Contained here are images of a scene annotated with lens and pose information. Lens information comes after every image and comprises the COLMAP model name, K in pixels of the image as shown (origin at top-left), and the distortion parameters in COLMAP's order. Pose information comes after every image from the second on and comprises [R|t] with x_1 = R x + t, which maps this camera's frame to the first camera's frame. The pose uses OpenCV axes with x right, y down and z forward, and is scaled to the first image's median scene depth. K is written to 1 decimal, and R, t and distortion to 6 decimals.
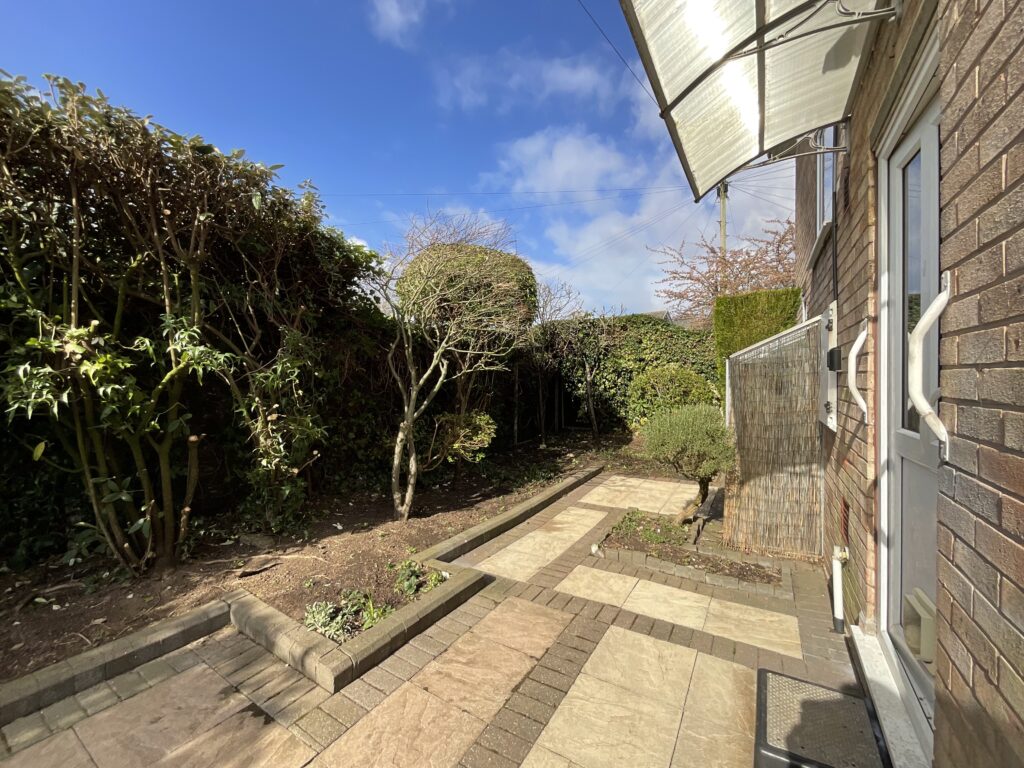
lens RADIAL K [[416.4, 0, 512.4], [0, 416.4, 381.8], [0, 0, 1]] dist [0.000853, -0.000027]
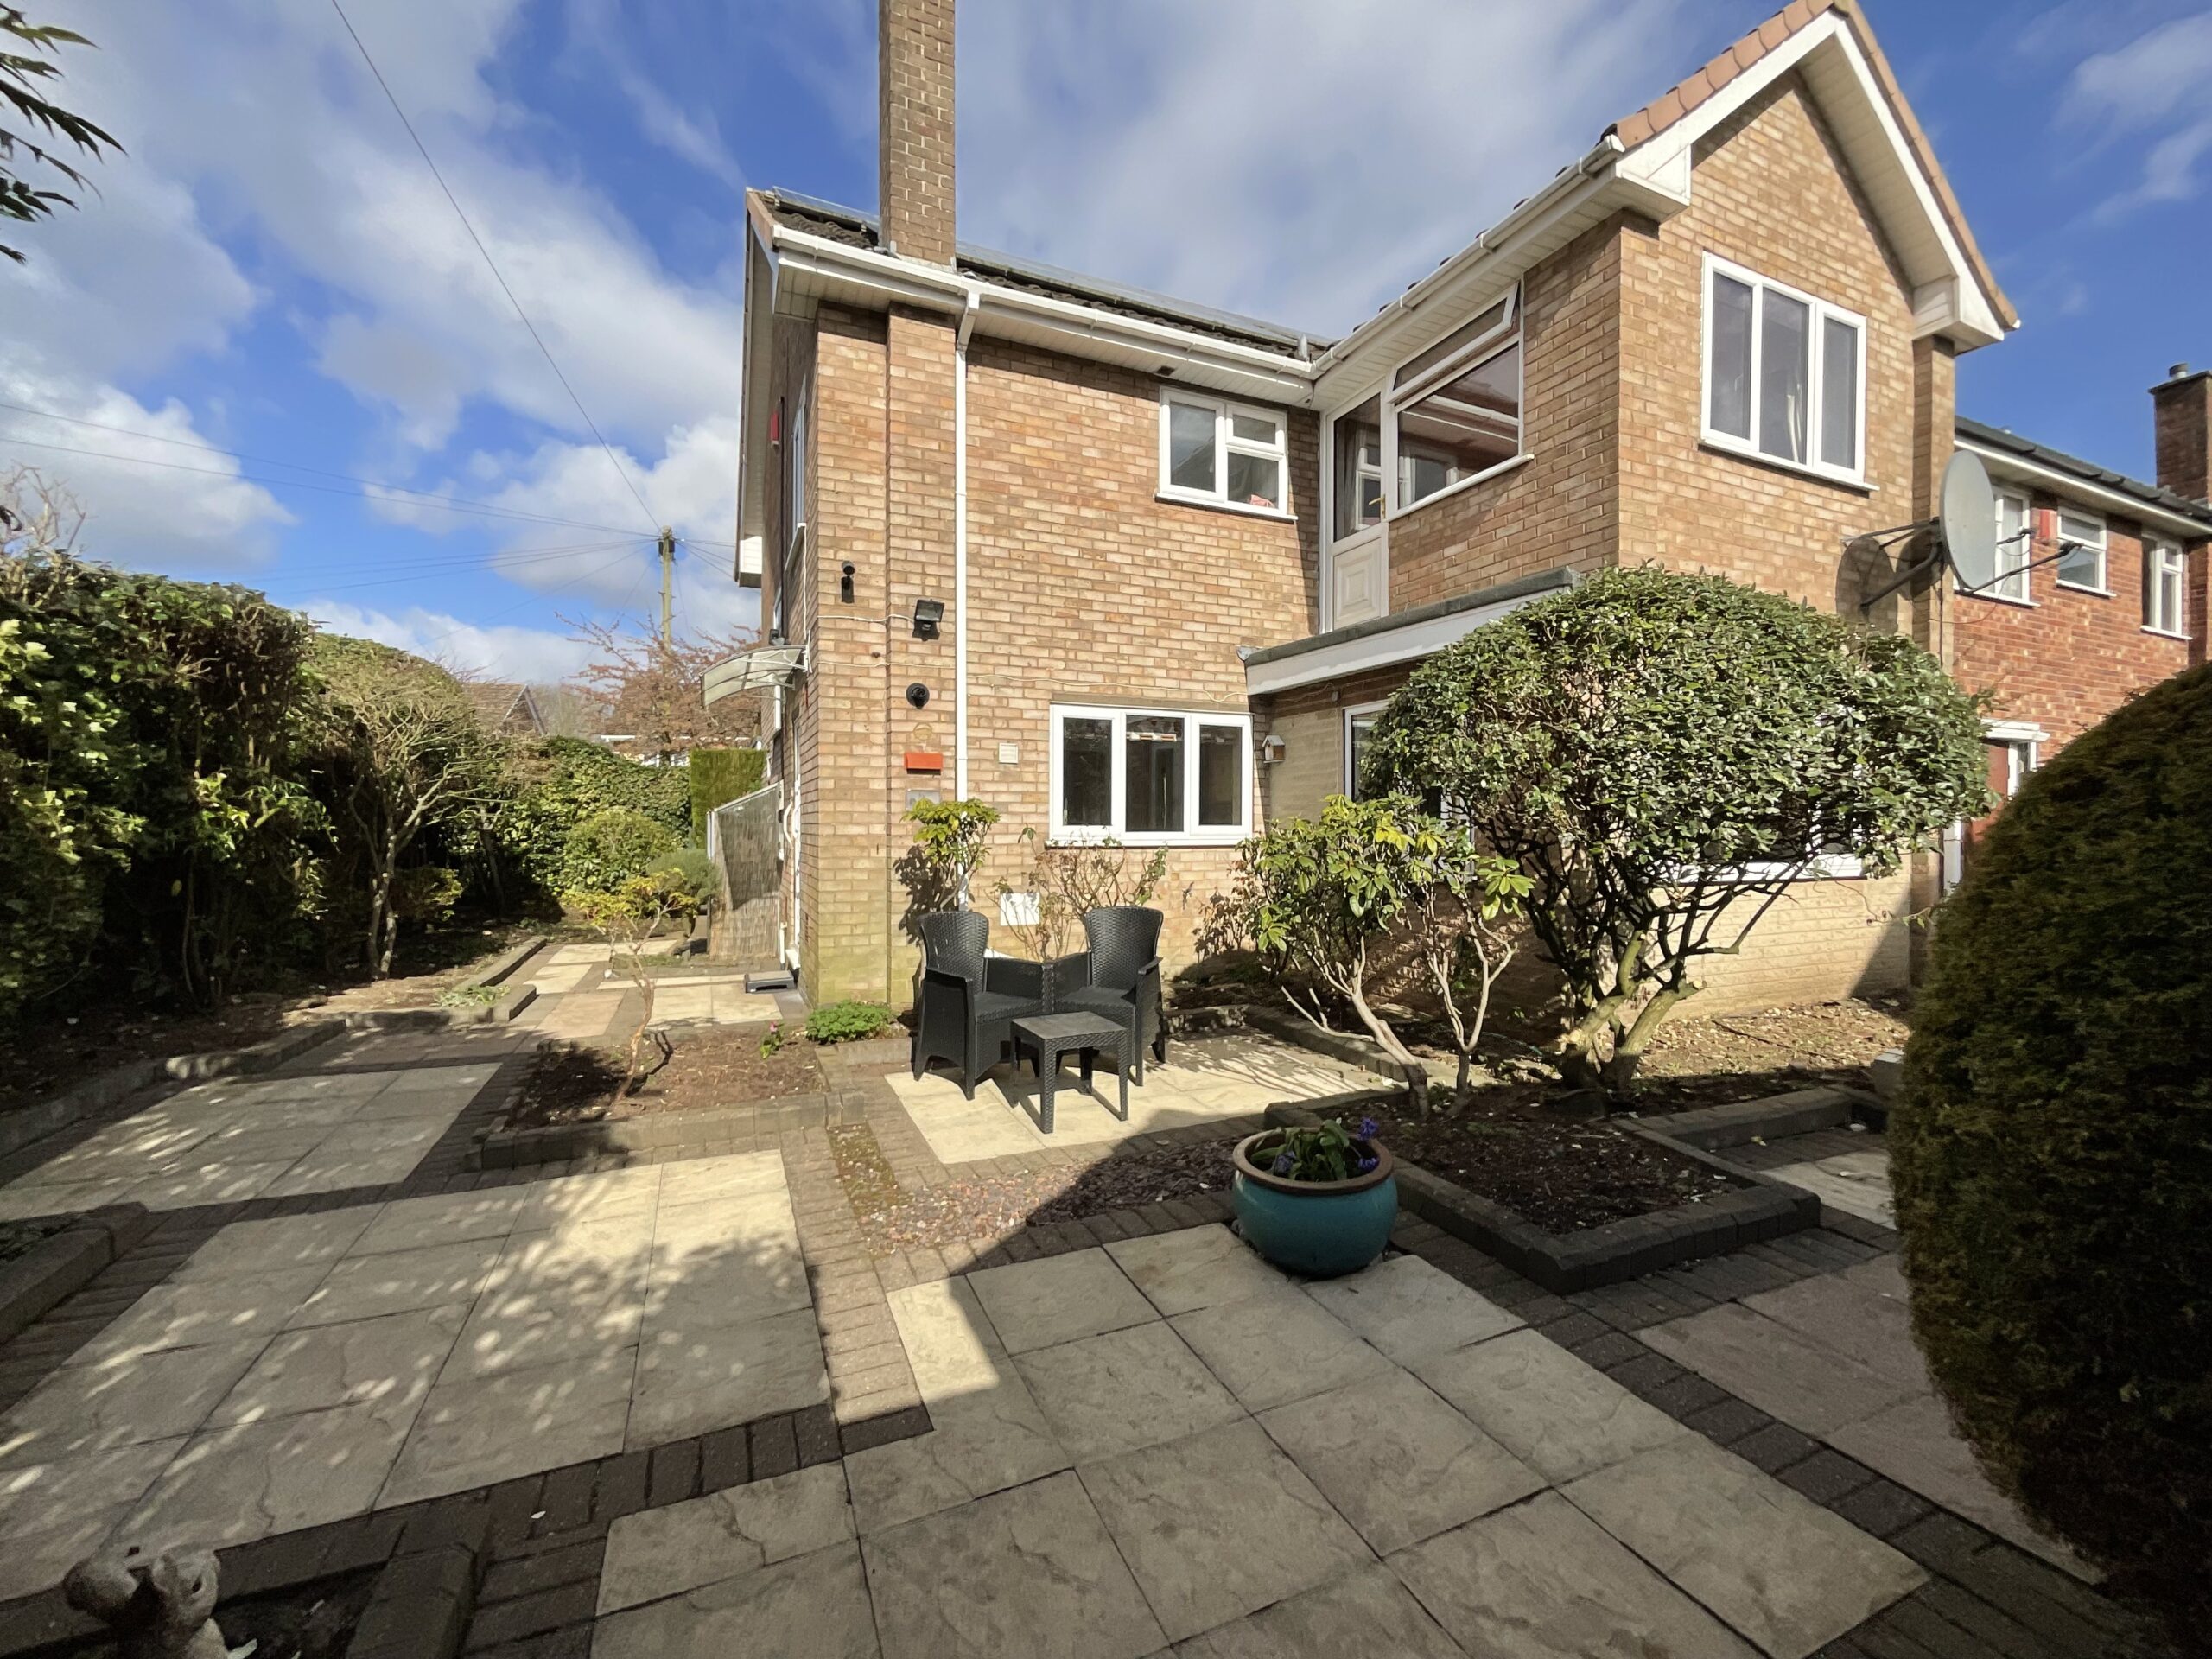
lens RADIAL K [[899.4, 0, 1102.7], [0, 899.4, 823.6], [0, 0, 1]] dist [0.000853, -0.000027]
pose [[0.571871, 0.013095, 0.820239, -0.445019], [-0.003773, 0.999904, -0.013333, 0.003454], [-0.820335, 0.004531, 0.571866, -0.647497]]
